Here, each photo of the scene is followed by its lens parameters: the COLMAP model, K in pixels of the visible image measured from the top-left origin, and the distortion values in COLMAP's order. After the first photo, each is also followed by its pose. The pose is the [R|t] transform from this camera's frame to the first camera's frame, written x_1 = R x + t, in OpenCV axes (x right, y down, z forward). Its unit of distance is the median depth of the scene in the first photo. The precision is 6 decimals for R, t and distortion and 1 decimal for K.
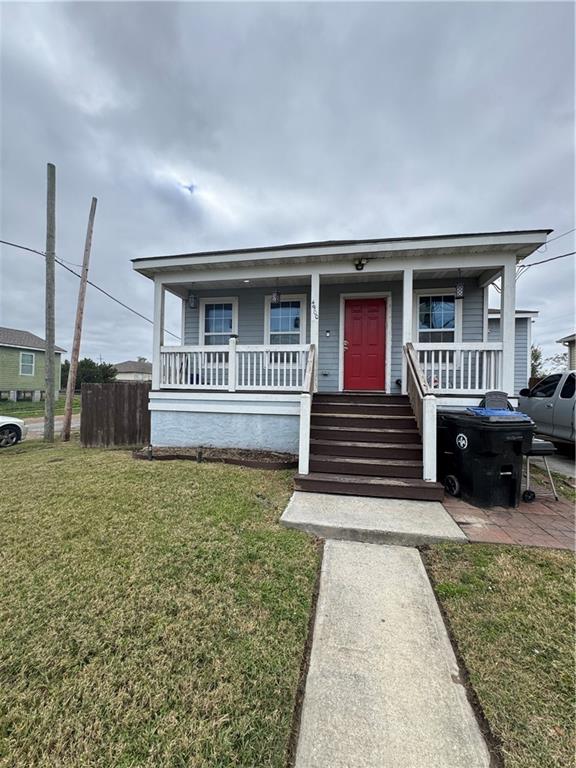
lens RADIAL K [[308.3, 0, 288.0], [0, 308.3, 384.0], [0, 0, 1]] dist [0.000076, 0.000001]
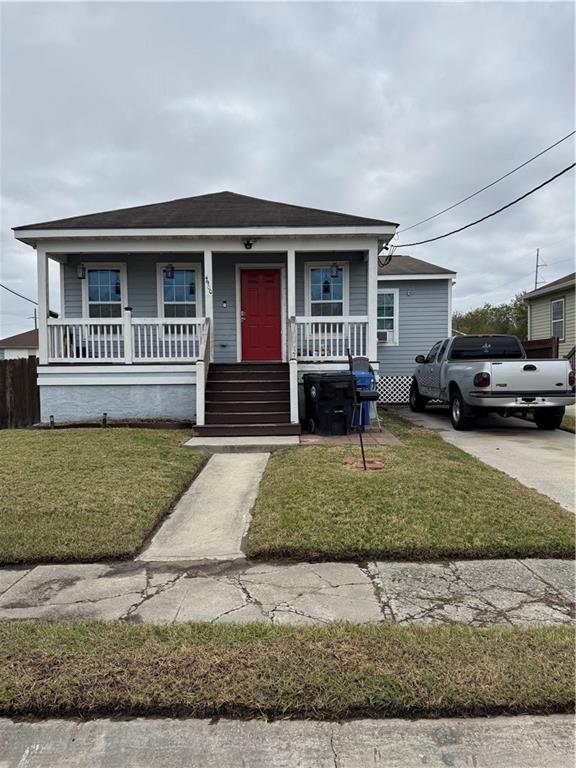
lens RADIAL K [[548.6, 0, 288.0], [0, 548.6, 384.0], [0, 0, 1]] dist [0.119503, -0.151211]
pose [[0.982153, -0.030917, 0.185523, -0.007105], [0.023145, 0.998767, 0.043915, 0.022524], [-0.186652, -0.038837, 0.981658, -0.879593]]
